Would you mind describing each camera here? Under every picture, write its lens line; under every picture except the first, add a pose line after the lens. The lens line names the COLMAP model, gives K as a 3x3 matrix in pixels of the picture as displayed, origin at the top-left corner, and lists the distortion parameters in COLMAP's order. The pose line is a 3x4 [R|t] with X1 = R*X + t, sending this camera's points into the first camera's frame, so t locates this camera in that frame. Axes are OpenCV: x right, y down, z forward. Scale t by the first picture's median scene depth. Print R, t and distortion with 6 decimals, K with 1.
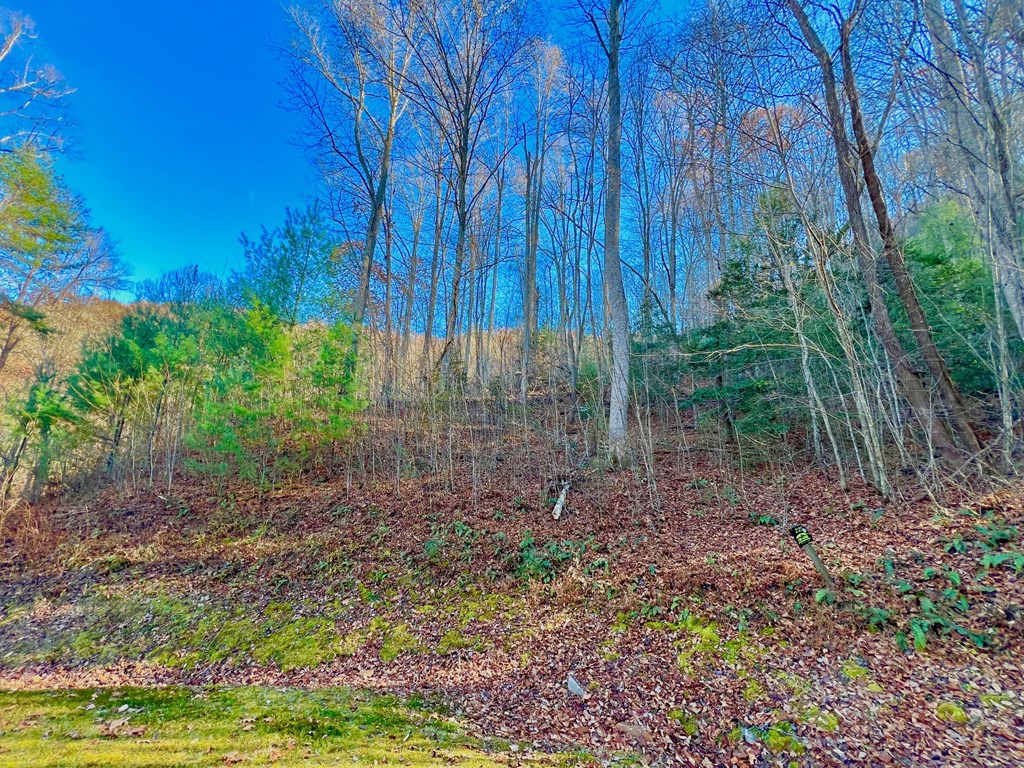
lens RADIAL K [[411.6, 0, 511.4], [0, 411.6, 383.3], [0, 0, 1]] dist [0.001029, -0.000068]
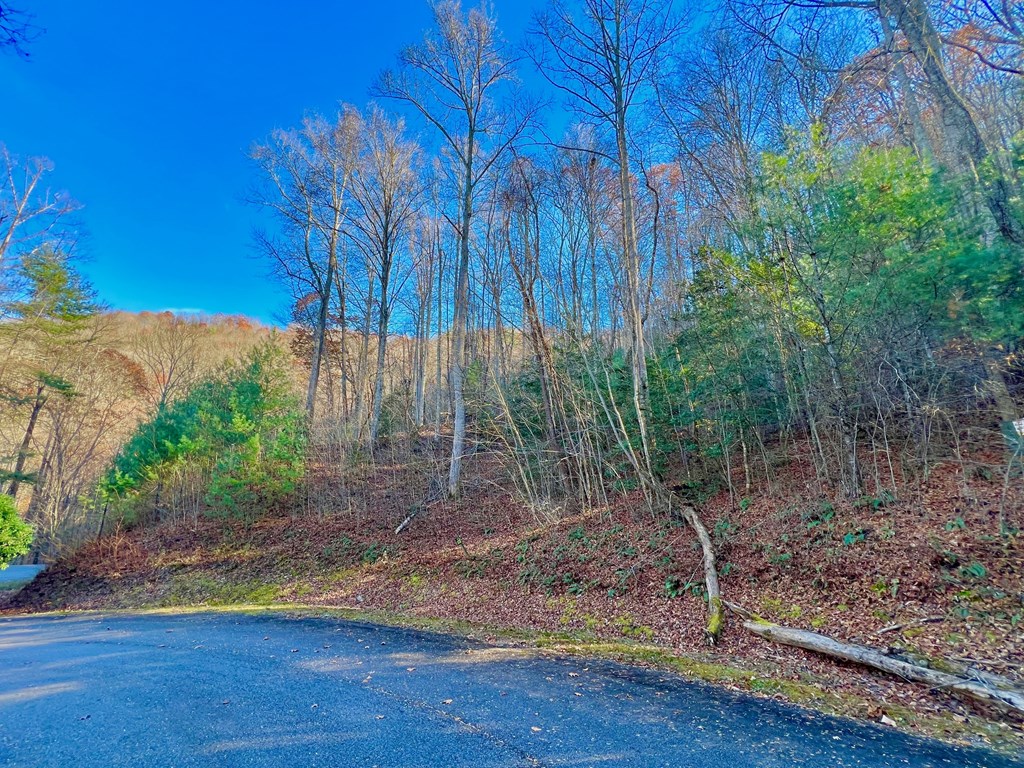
lens RADIAL K [[411.6, 0, 512.7], [0, 411.6, 384.7], [0, 0, 1]] dist [0.001029, -0.000068]
pose [[0.998884, -0.033288, 0.033497, 0.707988], [0.032478, 0.999173, 0.024449, -0.480778], [-0.034283, -0.023334, 0.999140, -1.135961]]
